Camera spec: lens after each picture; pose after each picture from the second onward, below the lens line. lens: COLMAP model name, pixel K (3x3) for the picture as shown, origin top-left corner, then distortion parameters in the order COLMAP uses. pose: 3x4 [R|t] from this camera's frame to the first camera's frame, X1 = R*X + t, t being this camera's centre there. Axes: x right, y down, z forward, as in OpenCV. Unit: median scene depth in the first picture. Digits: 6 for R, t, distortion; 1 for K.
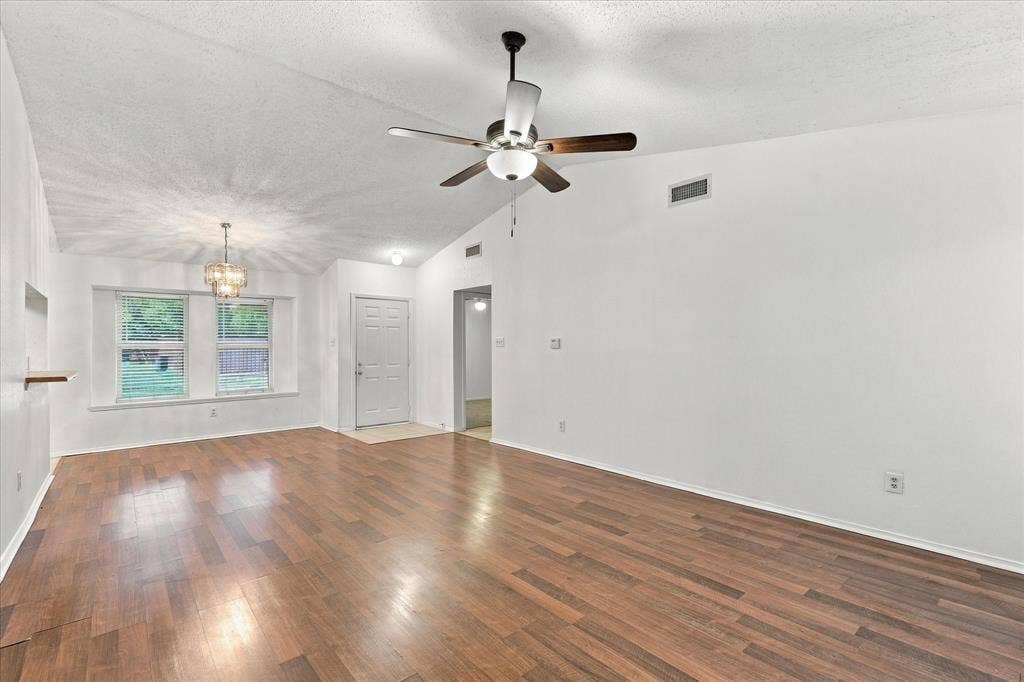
lens RADIAL K [[449.7, 0, 513.8], [0, 449.7, 338.8], [0, 0, 1]] dist [0.001760, 0.000592]
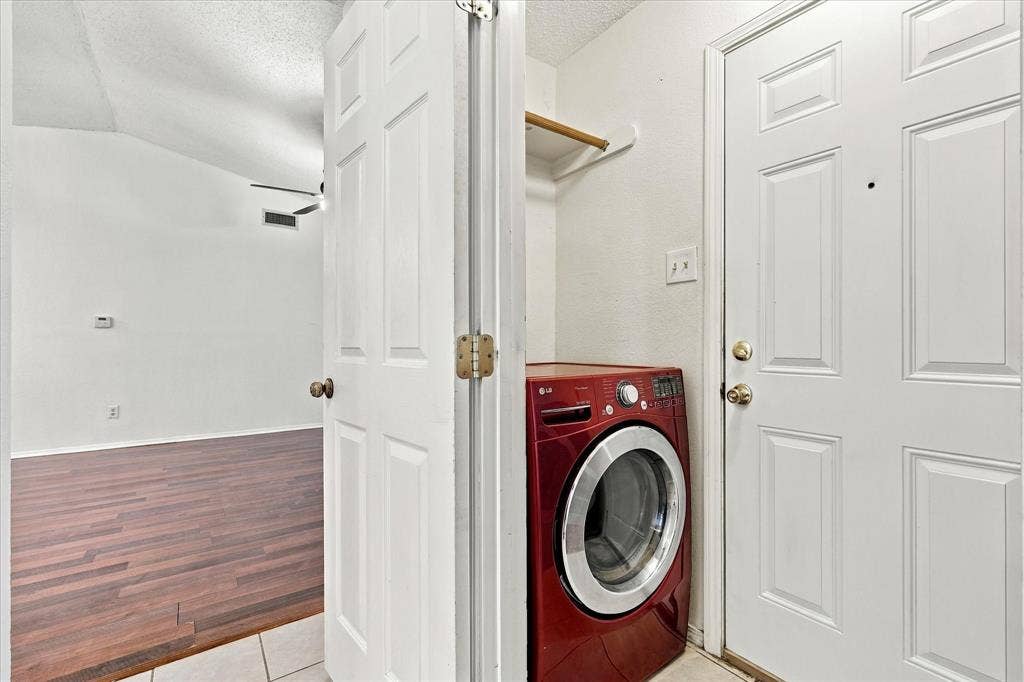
lens RADIAL K [[449.7, 0, 513.8], [0, 449.7, 338.8], [0, 0, 1]] dist [0.001760, 0.000592]
pose [[0.102350, 0.013171, 0.994661, -1.005238], [-0.022597, 0.999685, -0.010912, 0.047484], [-0.994492, -0.021359, 0.102615, 0.134679]]
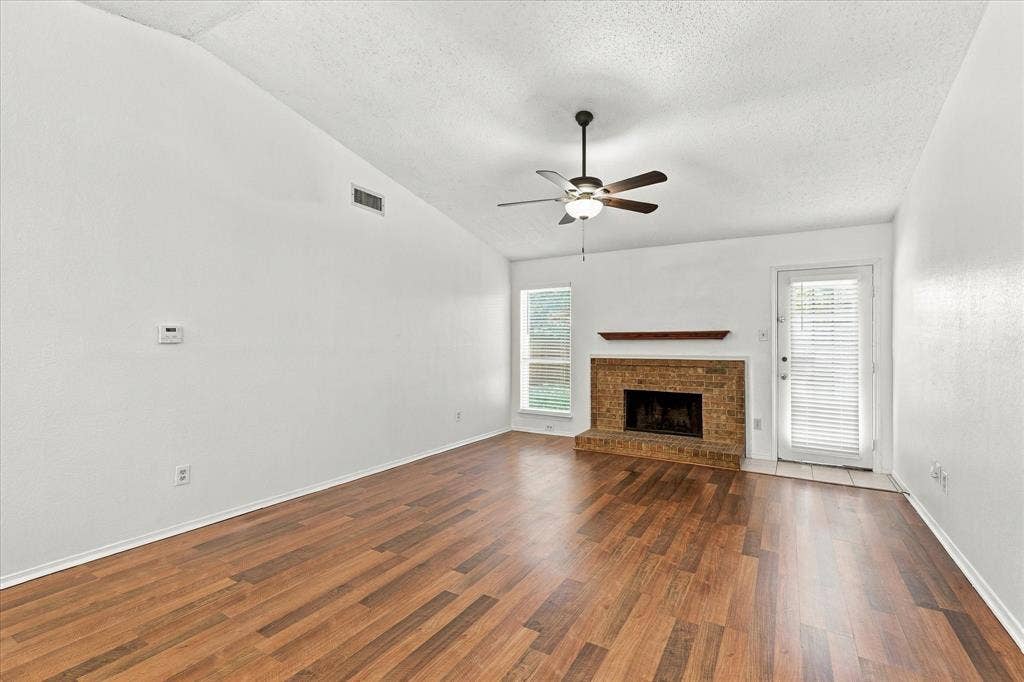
lens RADIAL K [[449.7, 0, 513.8], [0, 449.7, 338.8], [0, 0, 1]] dist [0.001760, 0.000592]
pose [[-0.289395, 0.012616, 0.957127, -0.813656], [-0.017546, 0.999675, -0.018482, 0.023825], [-0.957049, -0.022143, -0.289079, 1.054216]]
